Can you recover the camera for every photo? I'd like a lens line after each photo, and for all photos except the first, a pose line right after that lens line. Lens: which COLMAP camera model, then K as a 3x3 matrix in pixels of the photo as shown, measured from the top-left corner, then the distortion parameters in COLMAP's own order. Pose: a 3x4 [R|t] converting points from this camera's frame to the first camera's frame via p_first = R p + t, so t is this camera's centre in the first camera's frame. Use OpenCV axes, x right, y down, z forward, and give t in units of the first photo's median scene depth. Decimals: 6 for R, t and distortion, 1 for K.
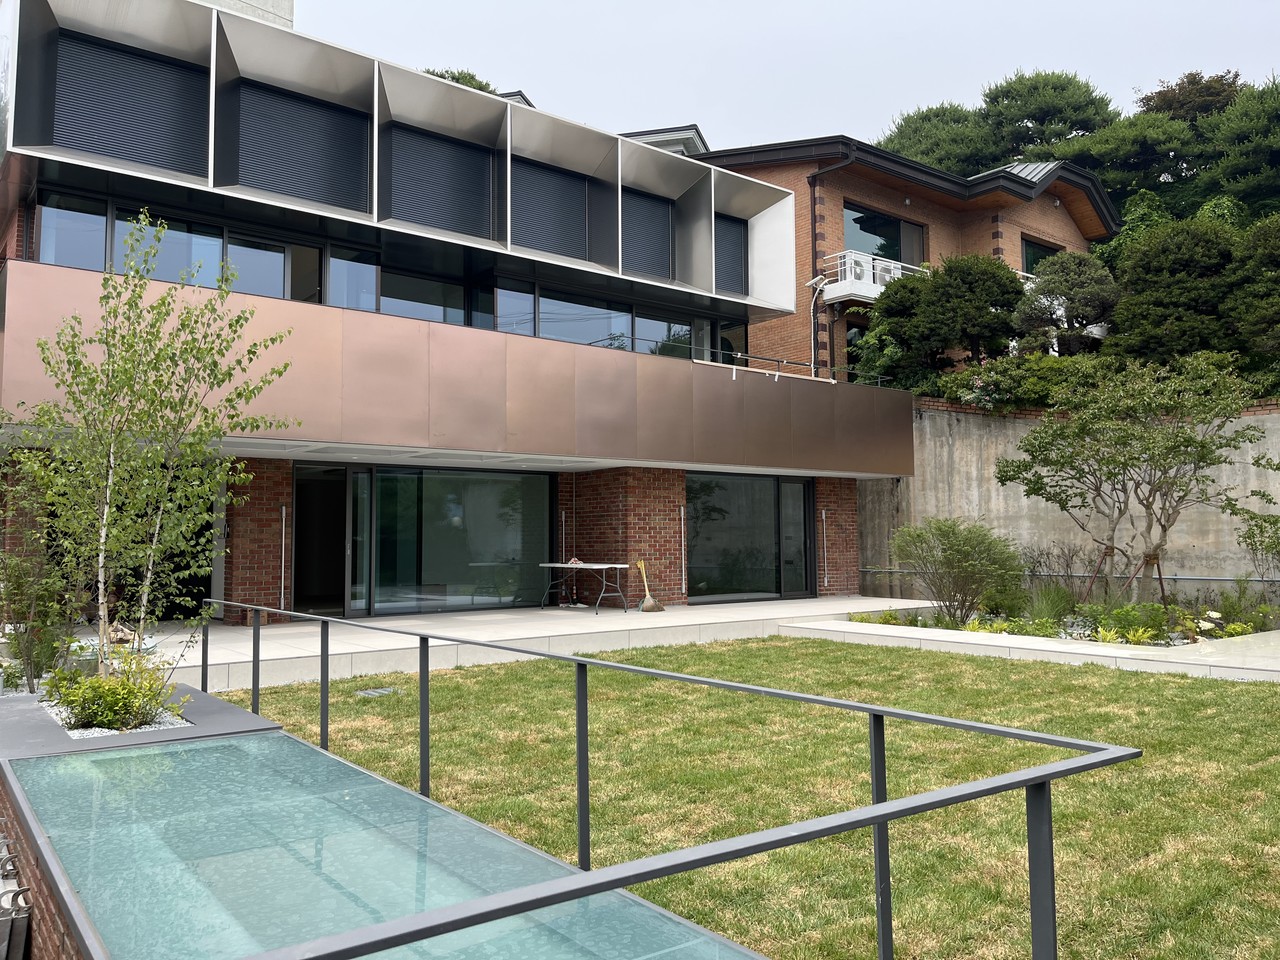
lens RADIAL K [[961.1, 0, 633.5], [0, 961.1, 487.2], [0, 0, 1]] dist [0.073560, -0.099705]
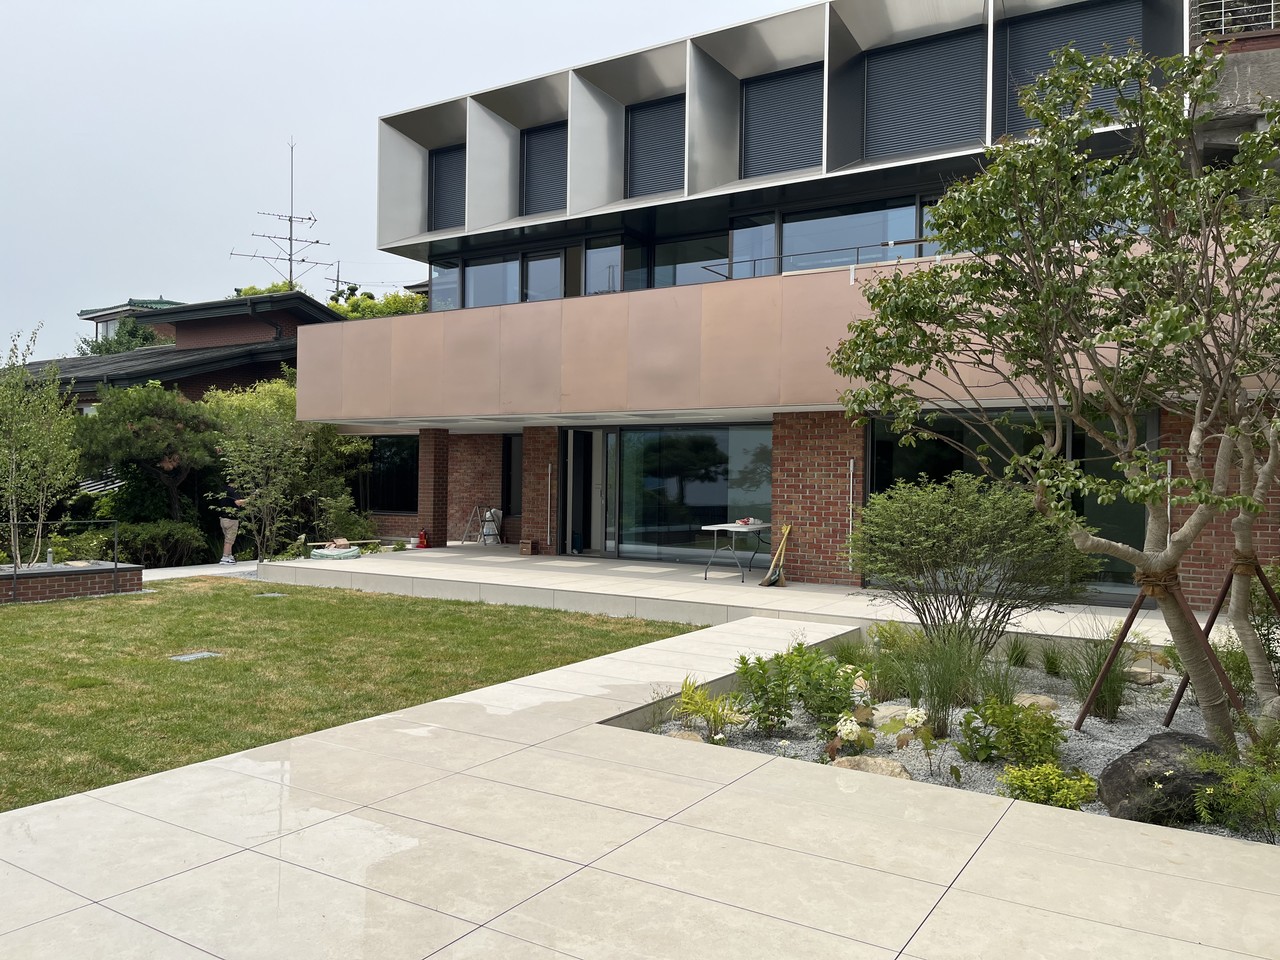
lens RADIAL K [[961.1, 0, 633.5], [0, 961.1, 487.2], [0, 0, 1]] dist [0.073560, -0.099705]
pose [[0.331808, 0.013630, -0.943249, 0.720944], [0.024793, 0.999424, 0.023163, 0.020531], [0.943021, -0.031072, 0.331279, 0.590464]]
